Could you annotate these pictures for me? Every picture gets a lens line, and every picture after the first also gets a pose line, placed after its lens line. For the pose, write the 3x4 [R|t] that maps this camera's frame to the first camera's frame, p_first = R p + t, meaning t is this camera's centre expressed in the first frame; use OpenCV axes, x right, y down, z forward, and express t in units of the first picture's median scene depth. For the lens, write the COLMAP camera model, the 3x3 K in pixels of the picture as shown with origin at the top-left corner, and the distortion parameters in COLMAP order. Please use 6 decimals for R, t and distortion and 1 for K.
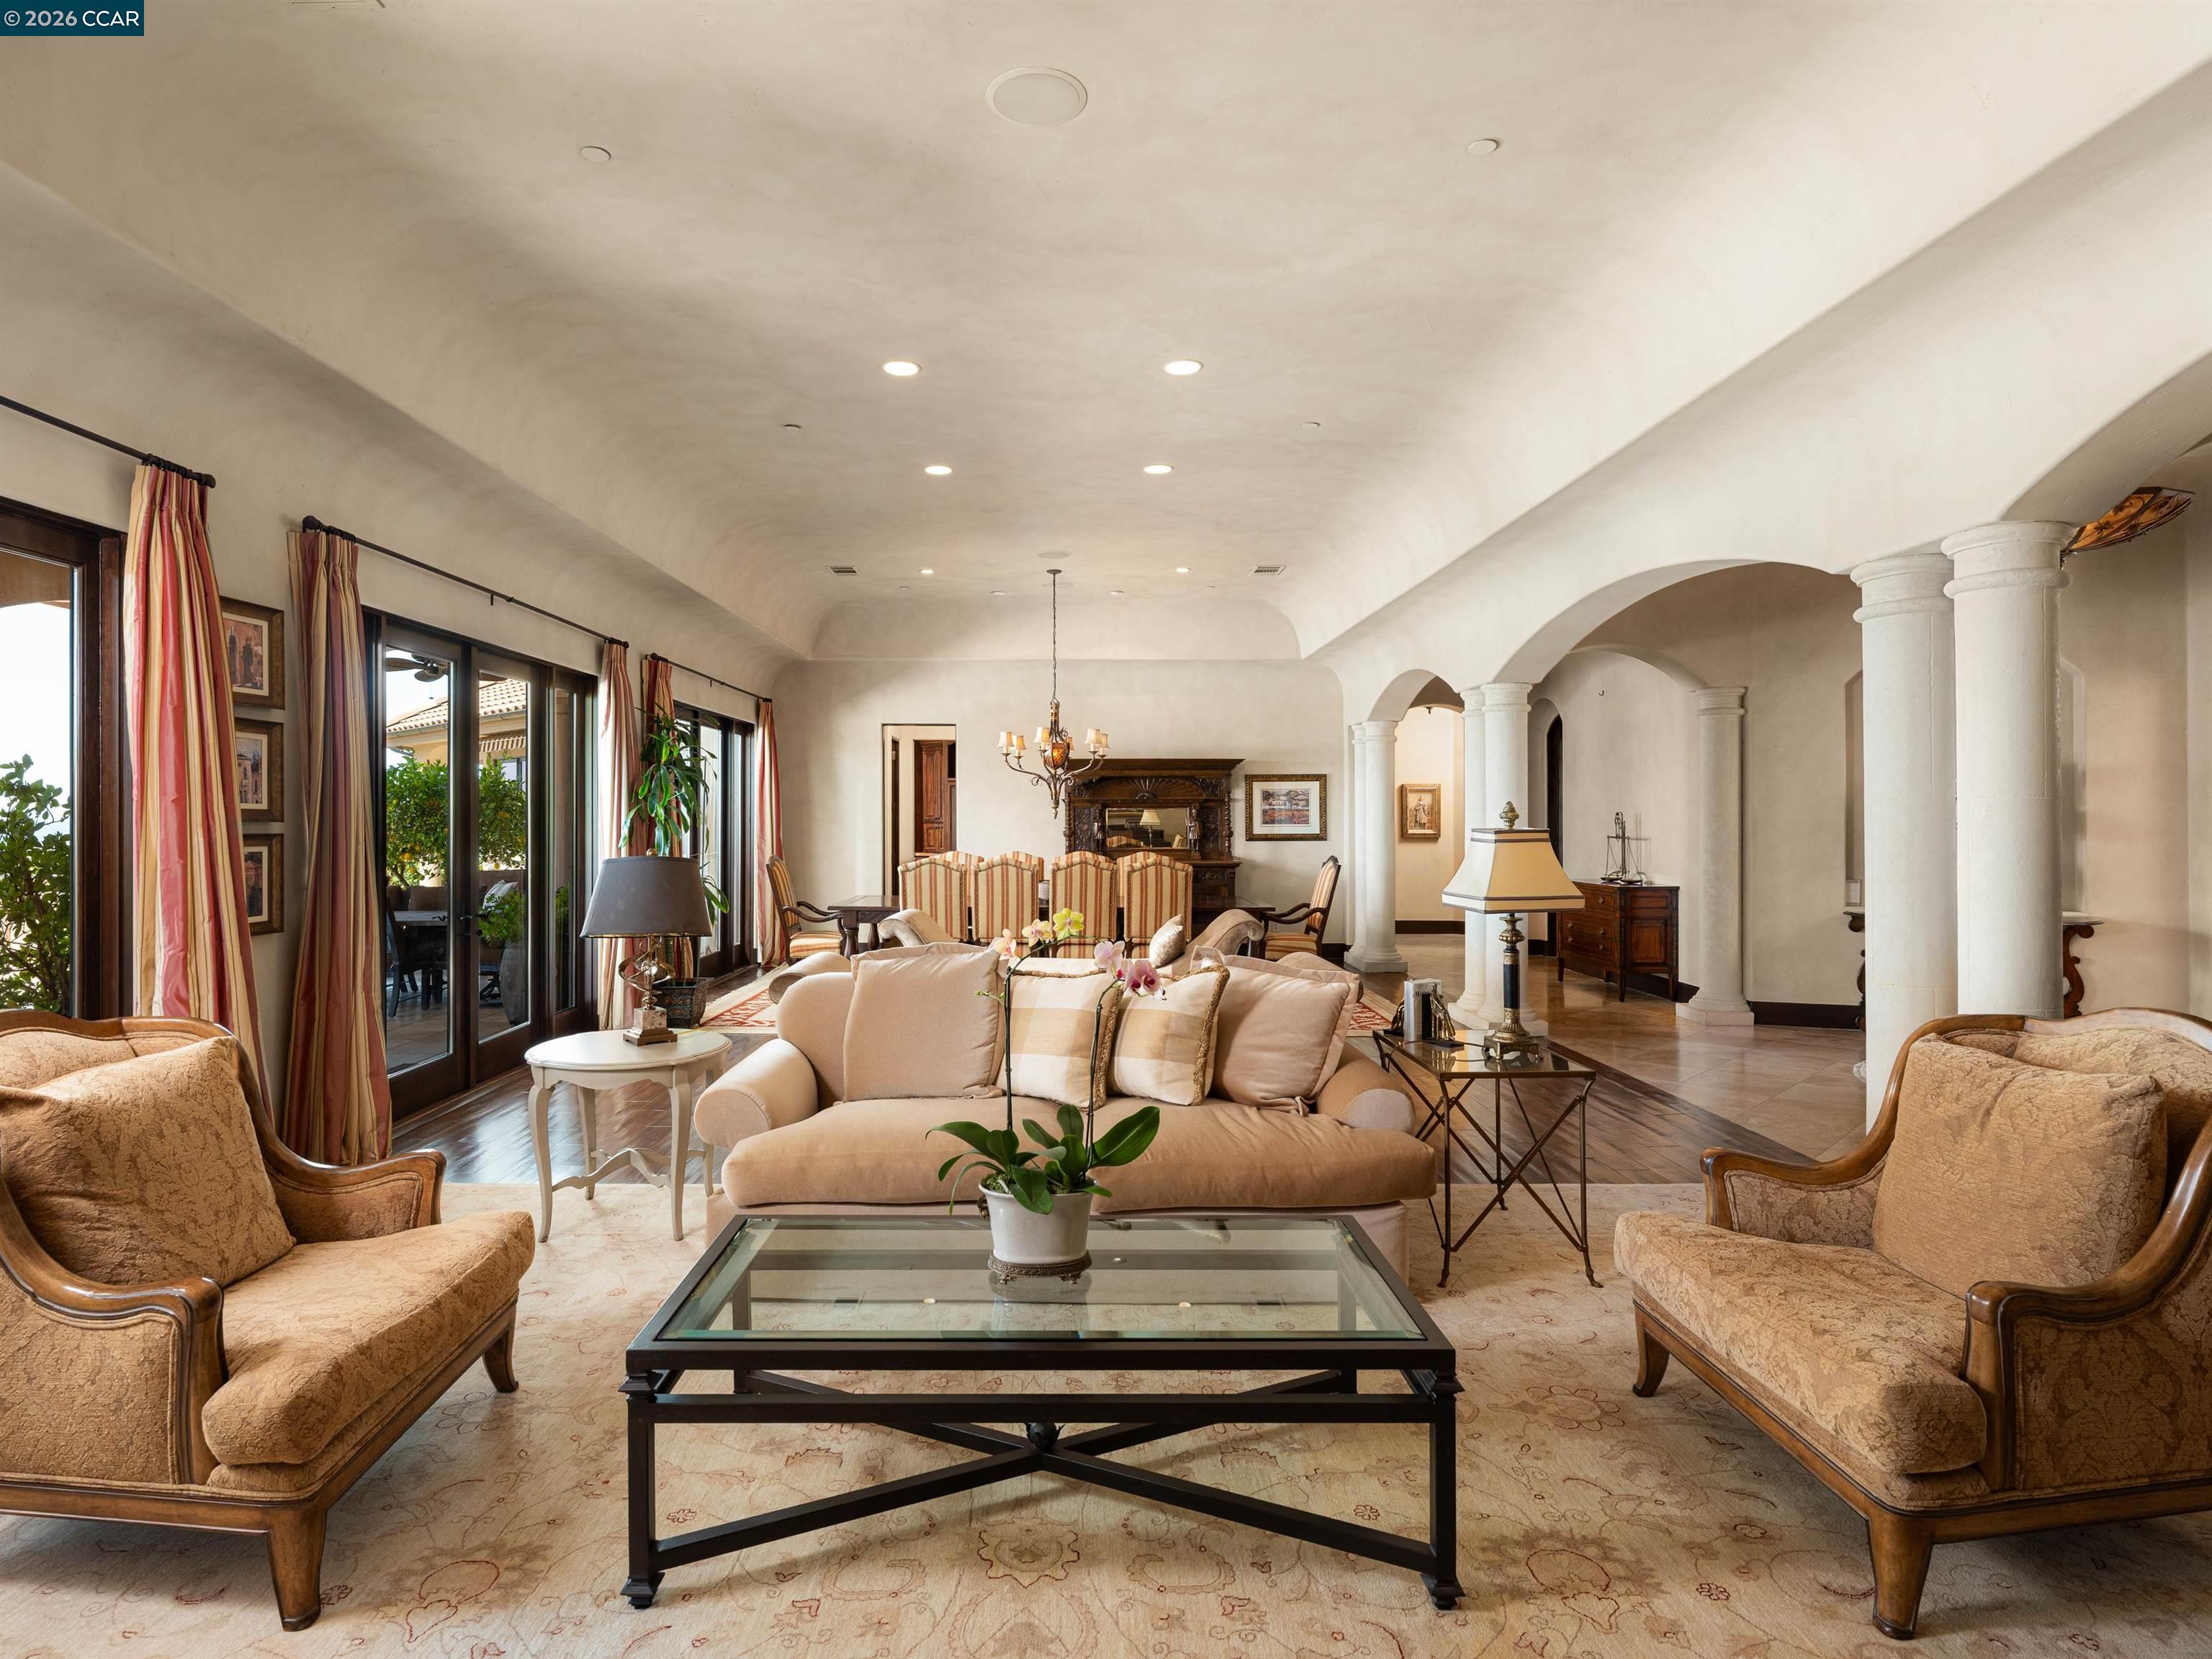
lens RADIAL K [[1606.5, 0, 1106.0], [0, 1606.5, 829.5], [0, 0, 1]] dist [0.002300, -0.000470]
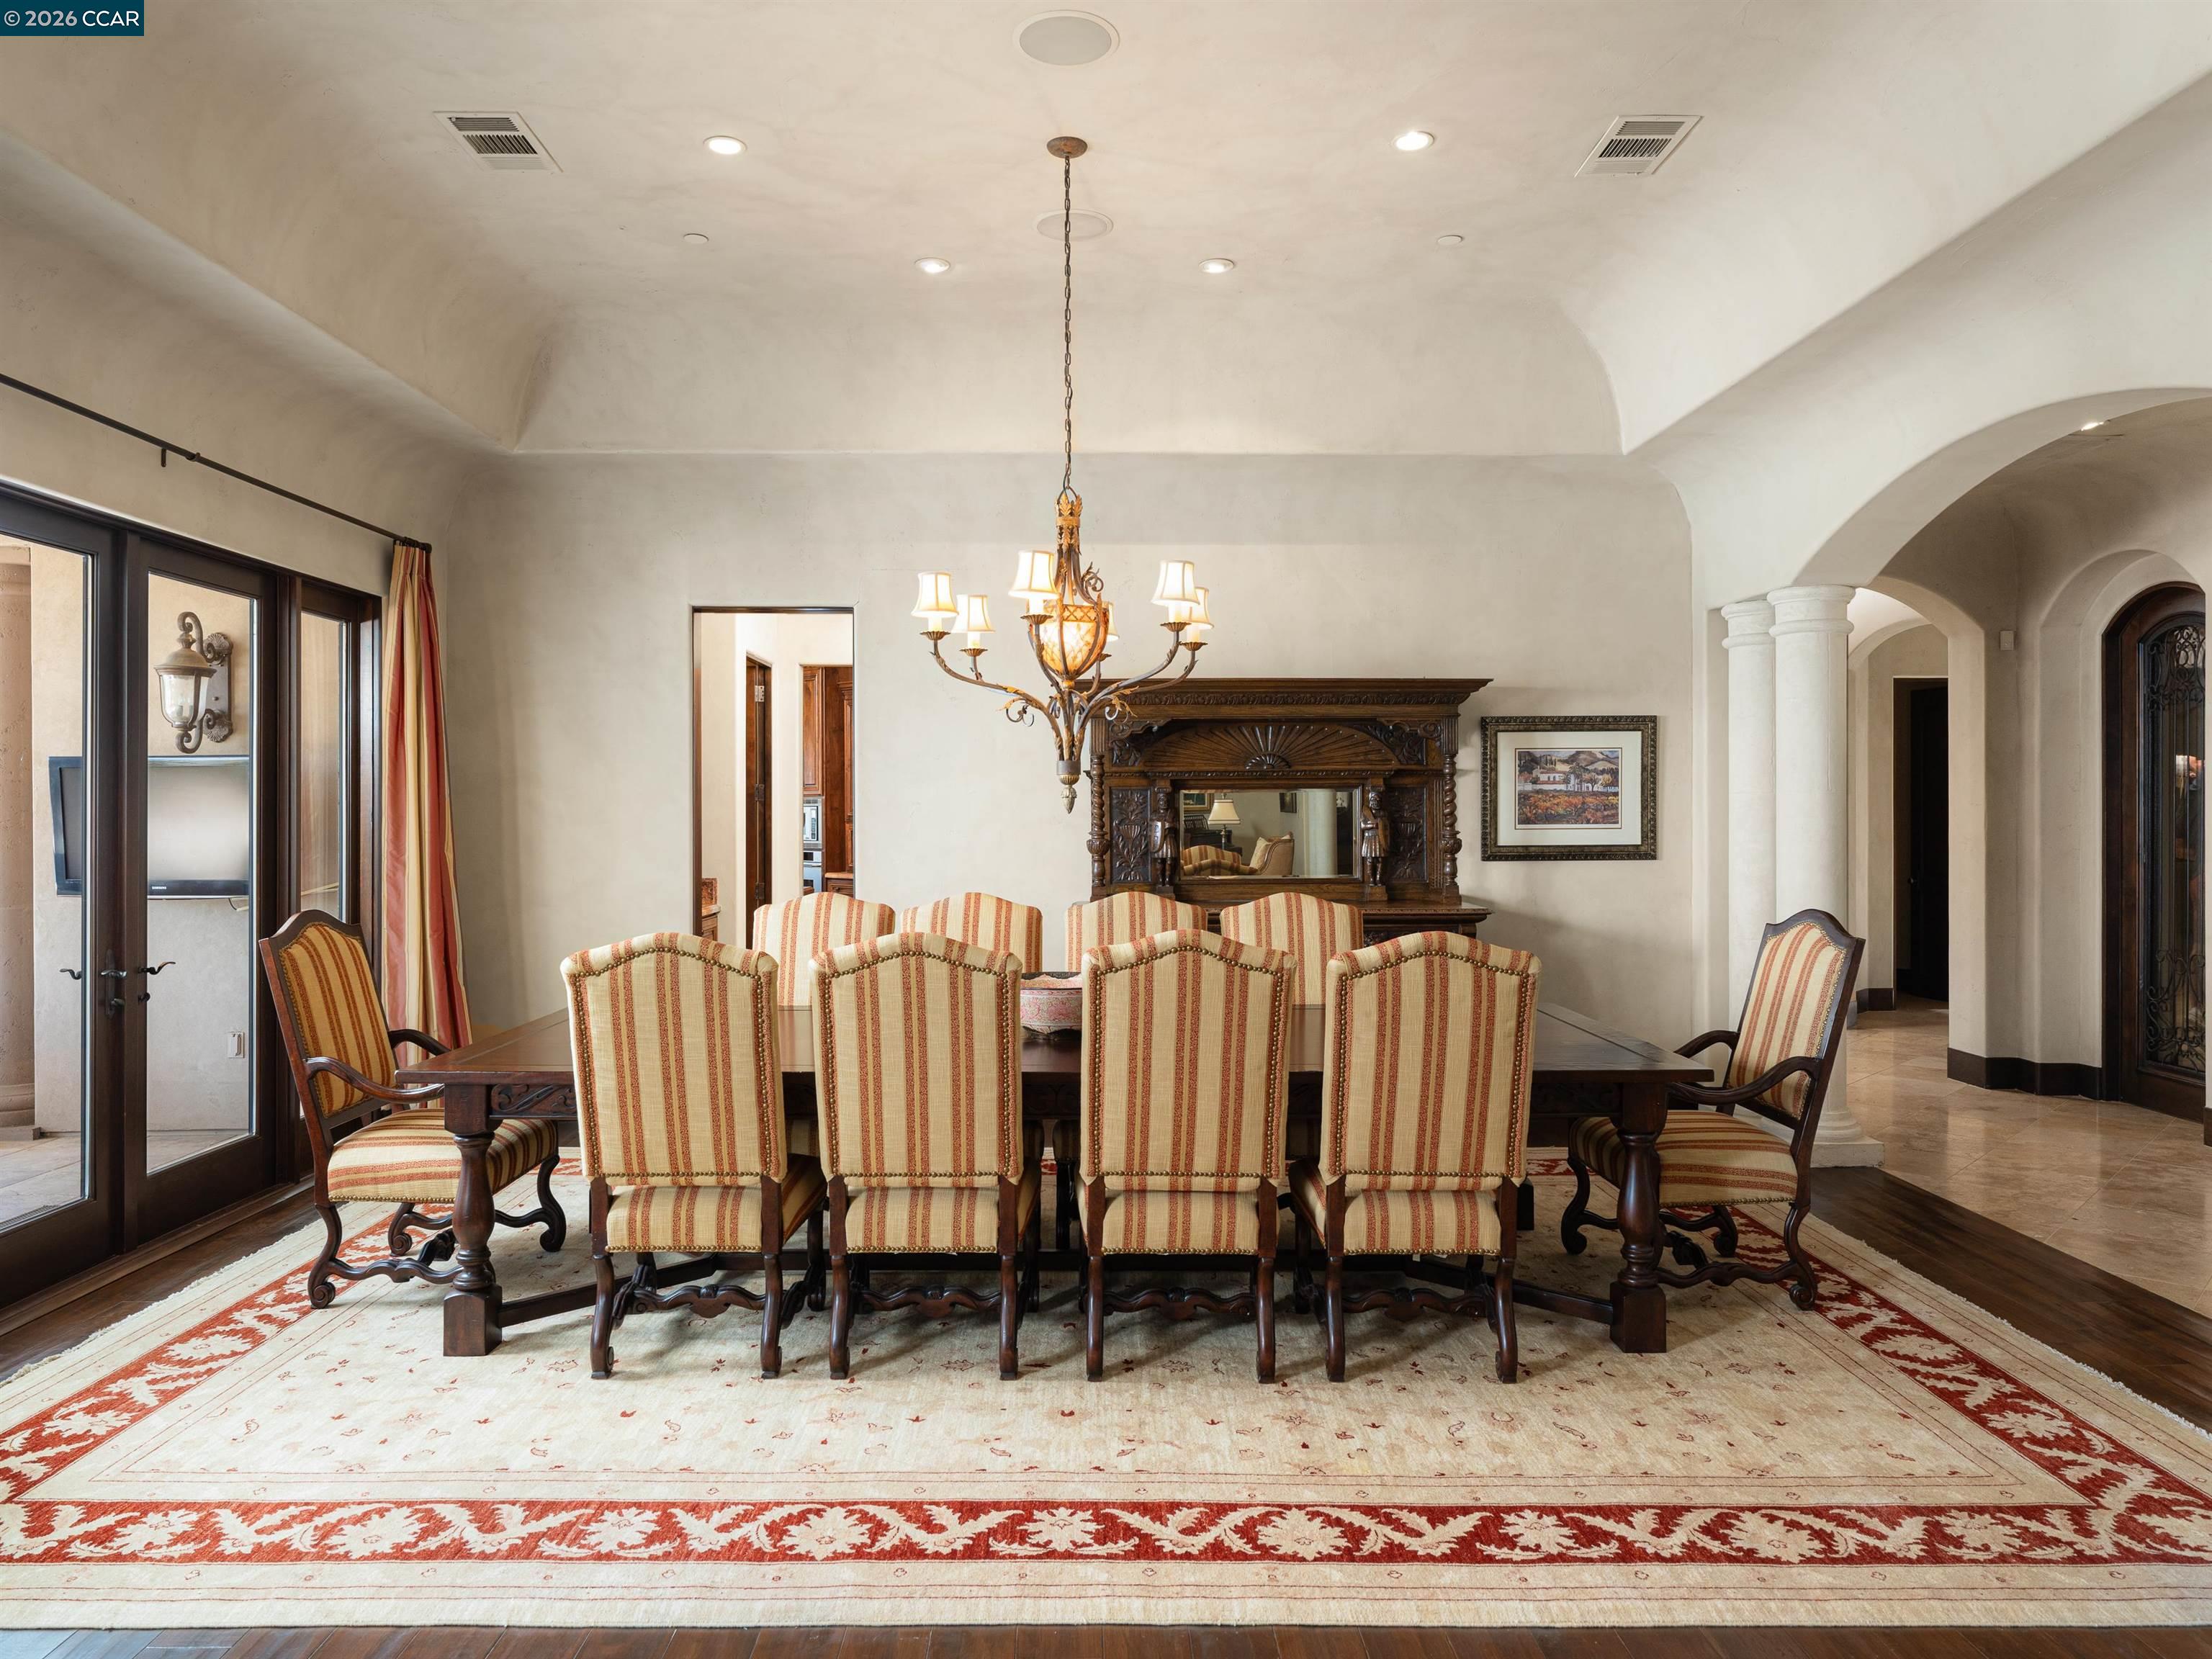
lens RADIAL K [[1606.5, 0, 1106.0], [0, 1606.5, 829.5], [0, 0, 1]] dist [0.002300, -0.000470]
pose [[0.999979, 0.000275, -0.006428, -0.018082], [-0.000240, 0.999985, 0.005450, -0.004312], [0.006429, -0.005448, 0.999964, 0.545789]]
